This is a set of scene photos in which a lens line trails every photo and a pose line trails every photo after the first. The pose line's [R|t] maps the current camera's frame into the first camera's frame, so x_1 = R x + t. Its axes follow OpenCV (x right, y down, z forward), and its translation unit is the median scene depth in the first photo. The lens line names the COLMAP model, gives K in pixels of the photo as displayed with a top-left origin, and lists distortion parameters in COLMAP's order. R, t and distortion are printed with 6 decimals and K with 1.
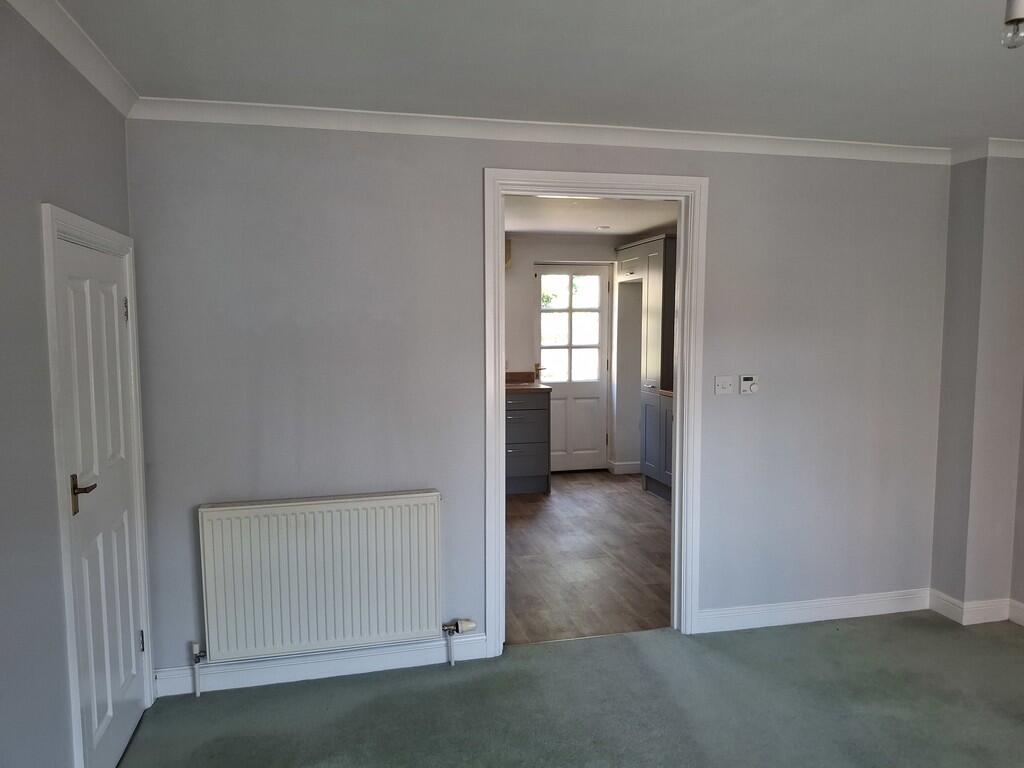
lens RADIAL K [[766.4, 0, 534.4], [0, 766.4, 387.8], [0, 0, 1]] dist [0.063452, -0.120240]
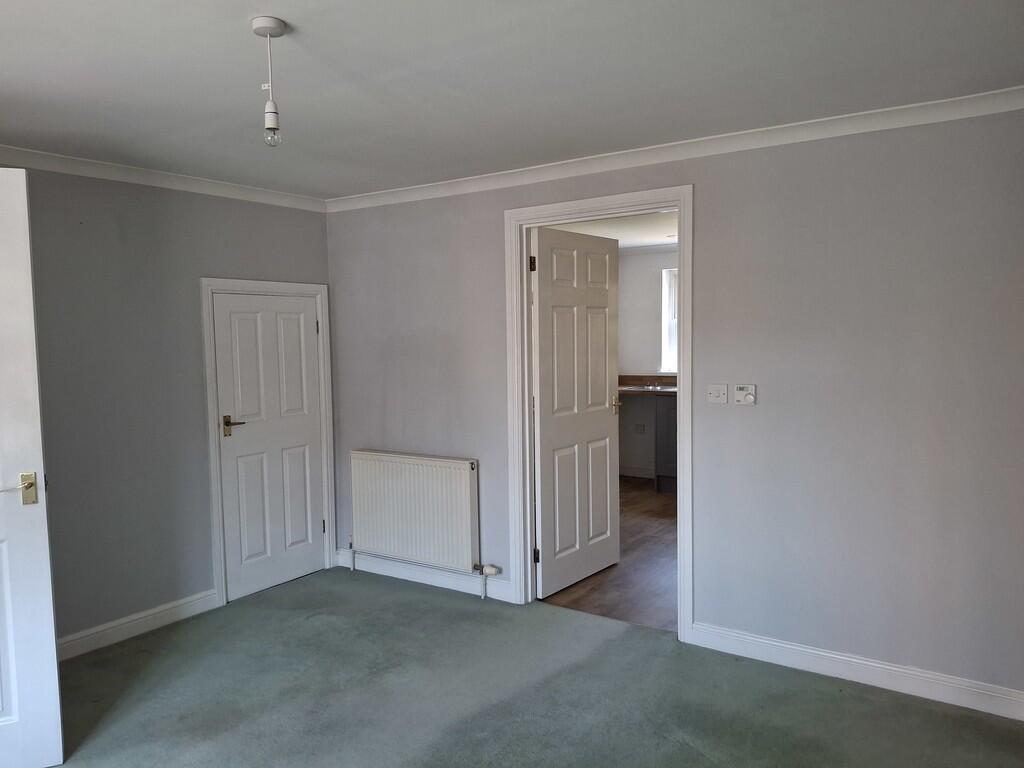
lens RADIAL K [[766.4, 0, 534.4], [0, 766.4, 387.8], [0, 0, 1]] dist [0.063452, -0.120240]
pose [[0.657637, 0.043208, -0.752095, 0.926638], [-0.051252, 0.998607, 0.012555, -0.012719], [0.751589, 0.030289, 0.658935, 0.214849]]
